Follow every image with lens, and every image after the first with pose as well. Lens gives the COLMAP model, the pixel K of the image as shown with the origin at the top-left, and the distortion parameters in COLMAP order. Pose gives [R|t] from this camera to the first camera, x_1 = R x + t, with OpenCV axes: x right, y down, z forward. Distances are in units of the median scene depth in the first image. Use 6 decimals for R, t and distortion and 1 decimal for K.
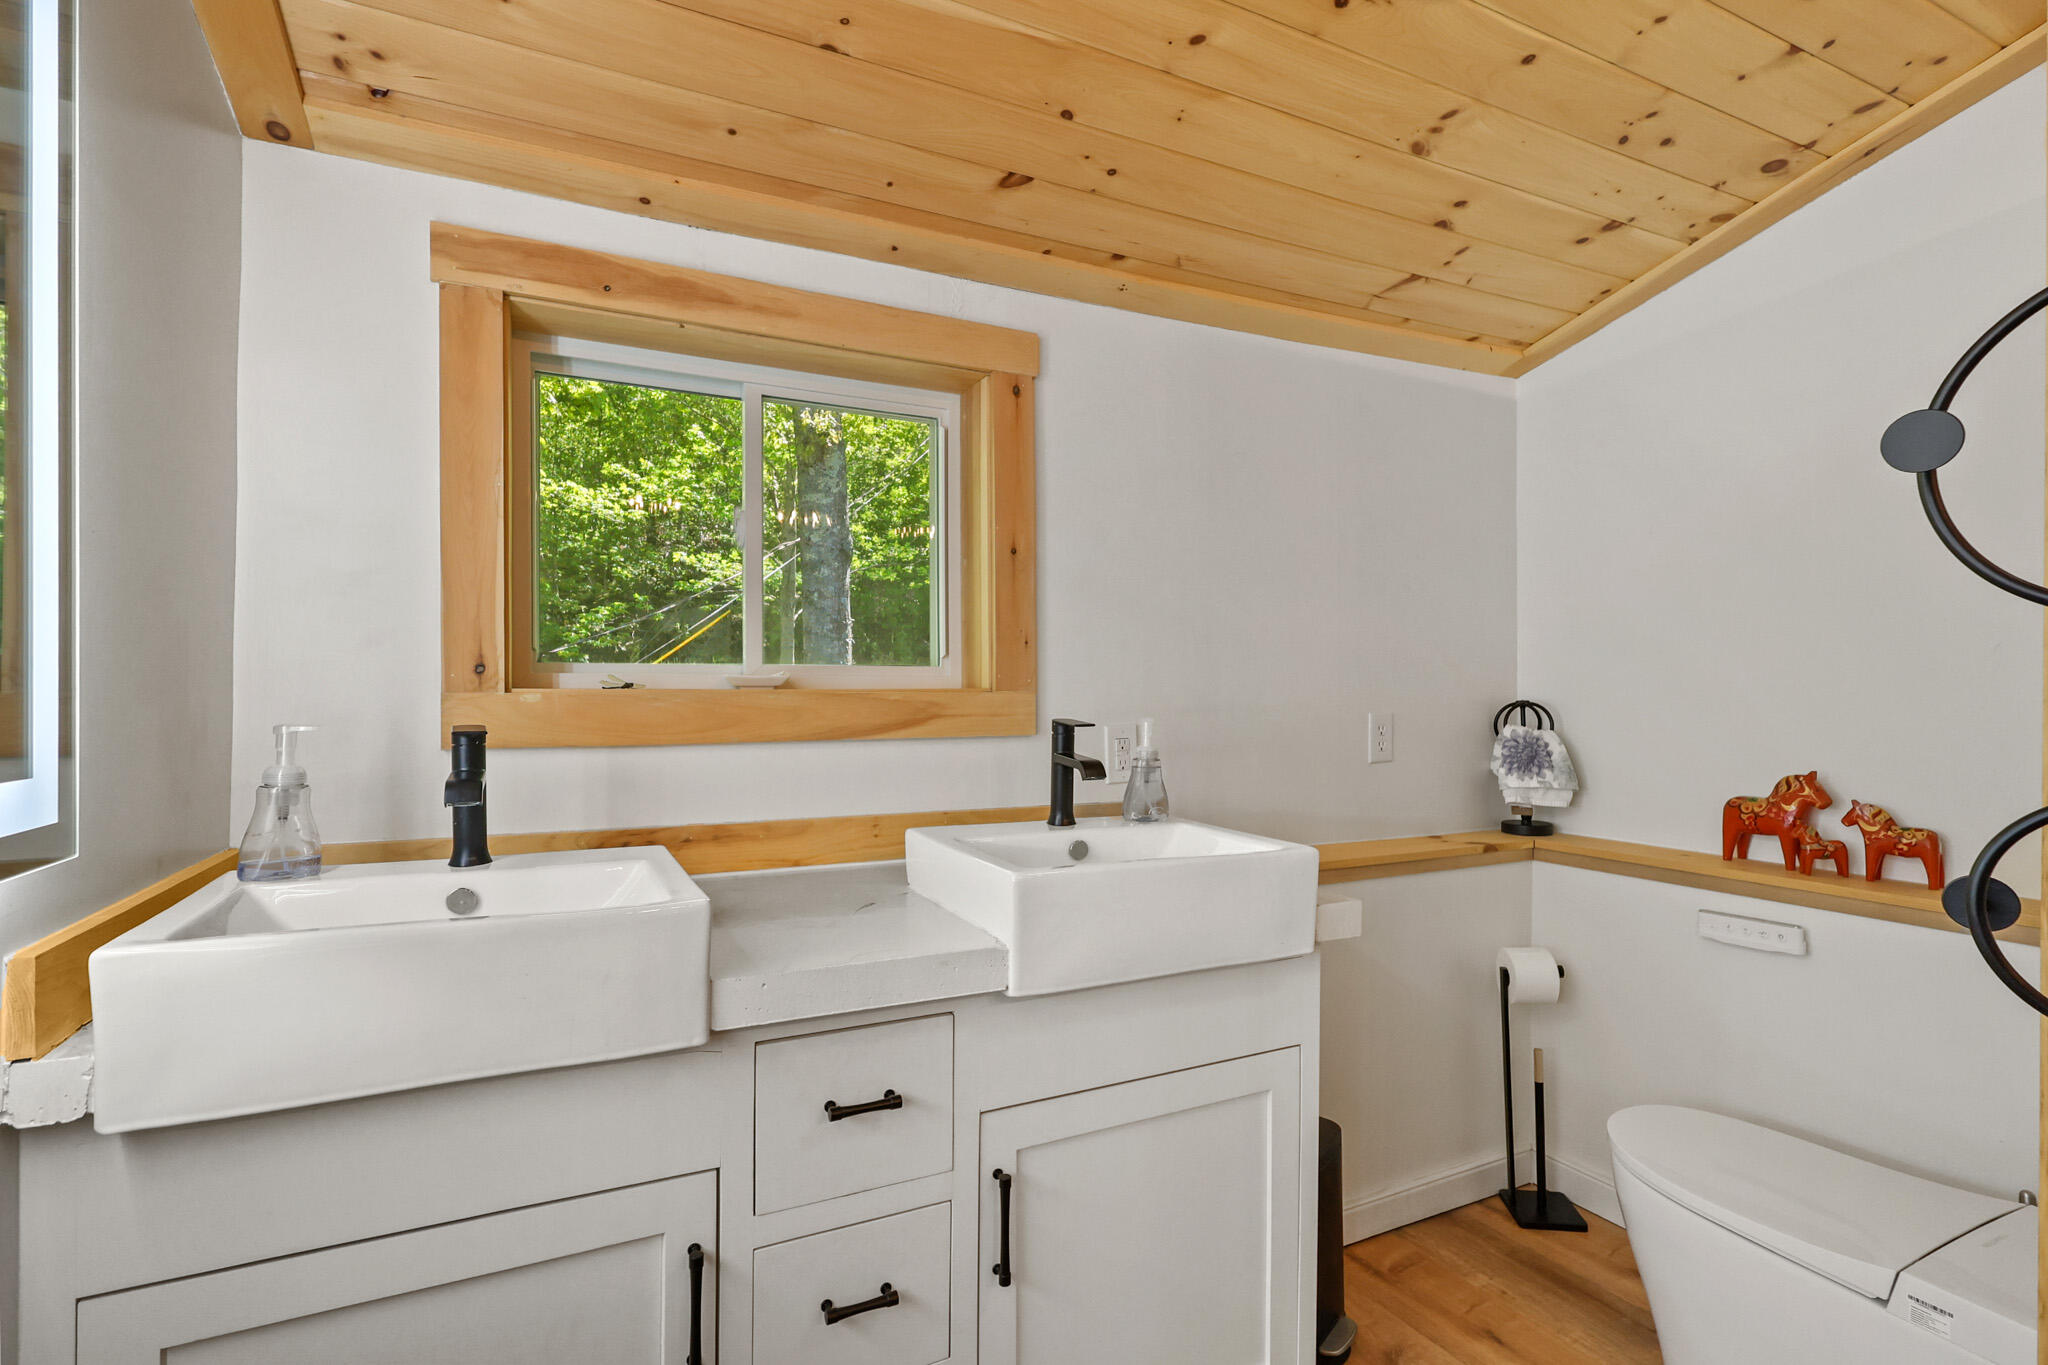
lens RADIAL K [[952.1, 0, 1017.0], [0, 952.1, 685.9], [0, 0, 1]] dist [-0.005964, 0.001495]
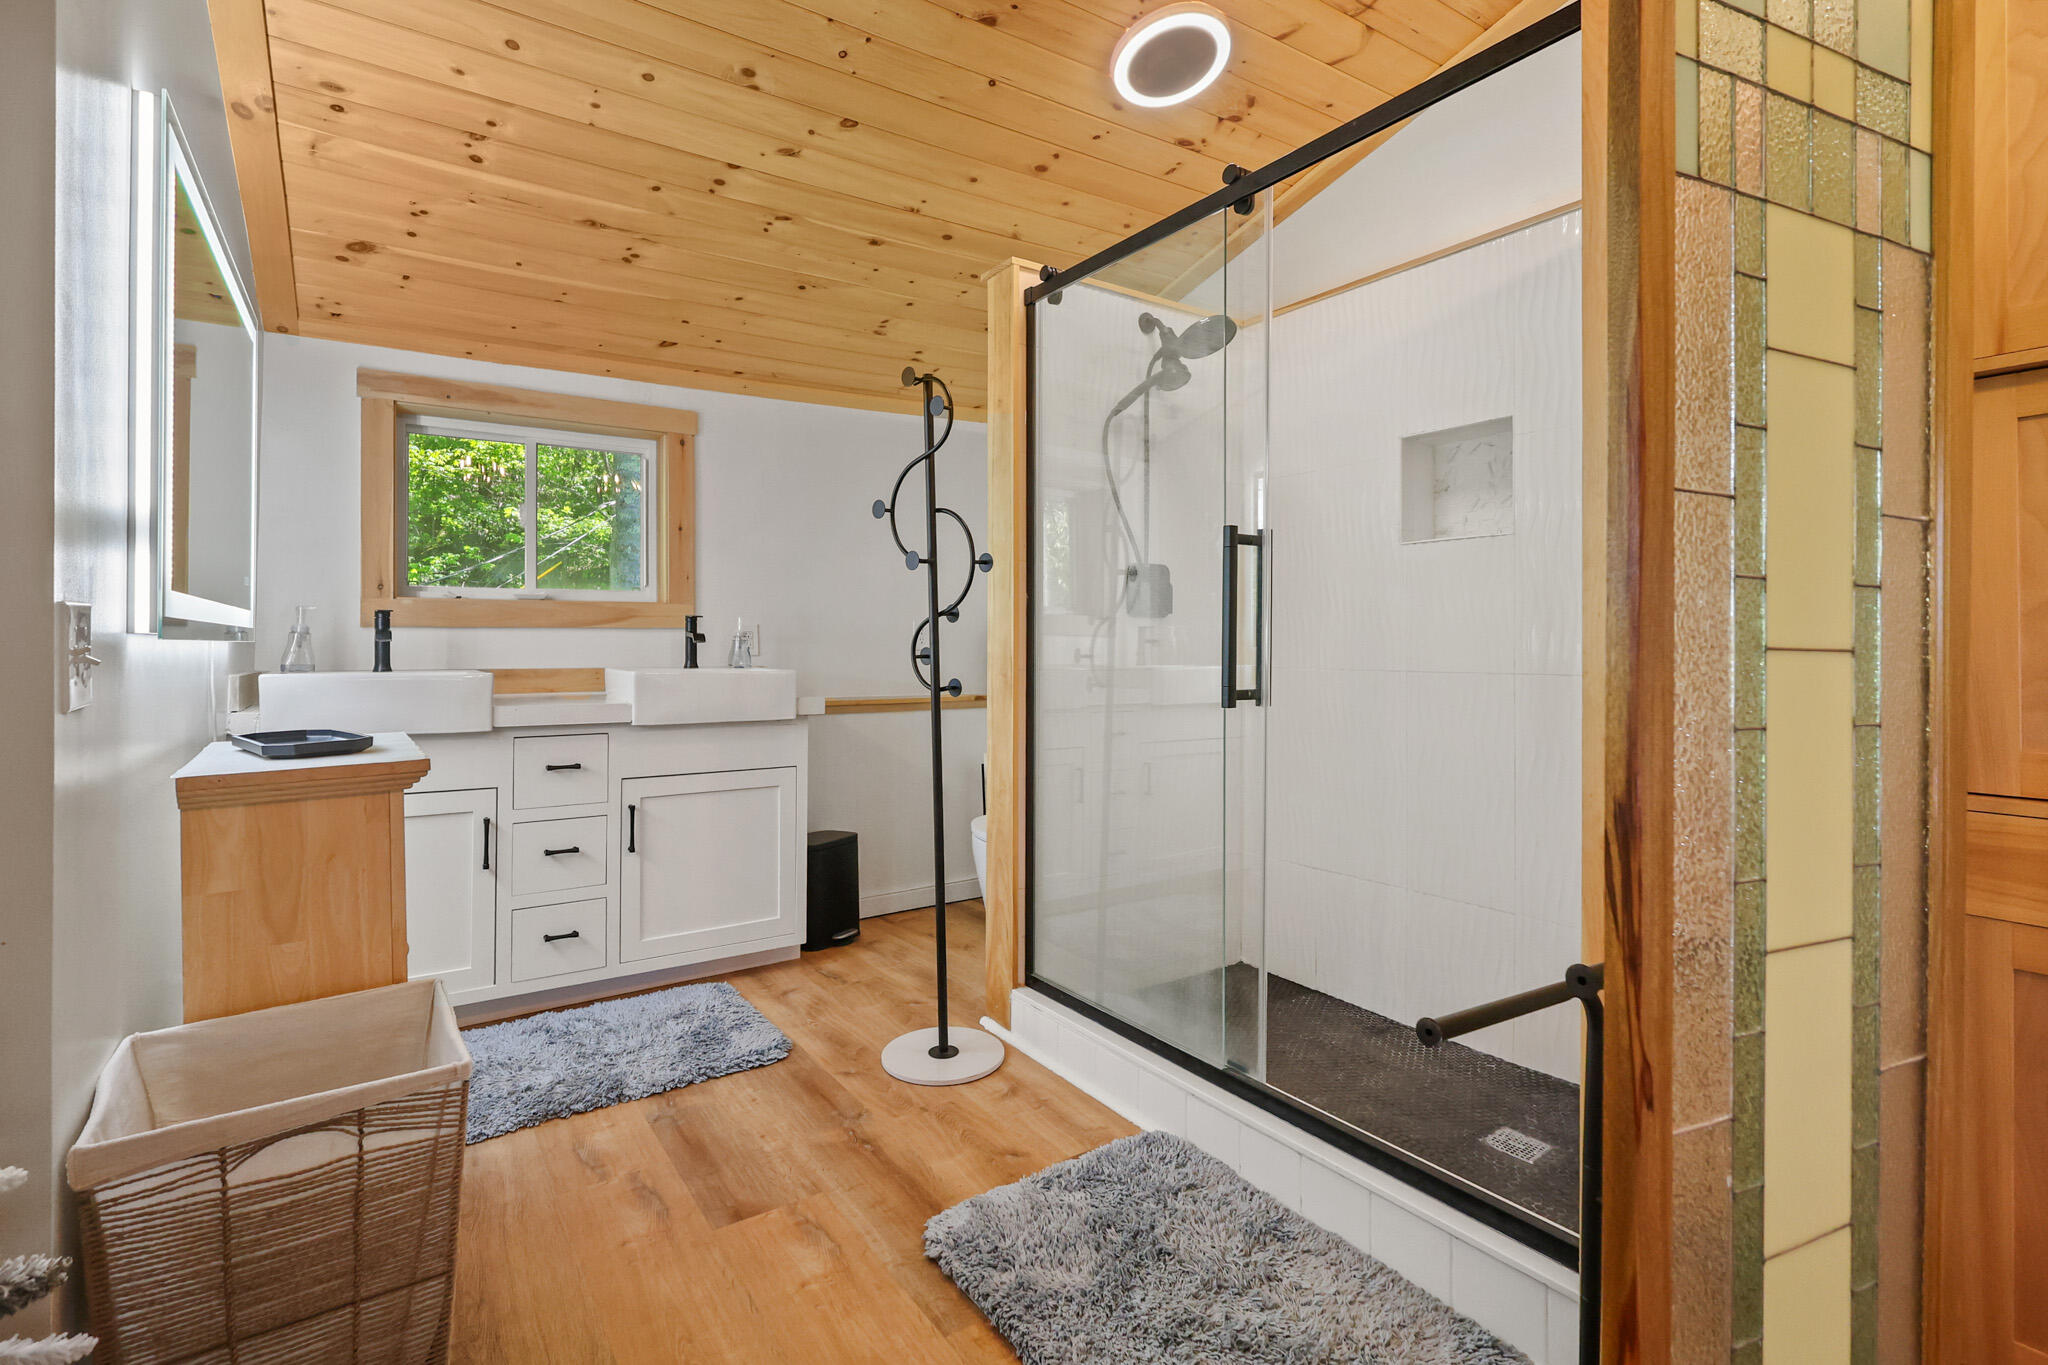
lens RADIAL K [[952.1, 0, 1005.5], [0, 952.1, 626.9], [0, 0, 1]] dist [-0.005964, 0.001495]
pose [[0.990967, -0.000799, 0.134107, 0.422773], [0.002730, 0.999895, -0.014210, 0.087713], [-0.134082, 0.014448, 0.990865, -1.036535]]
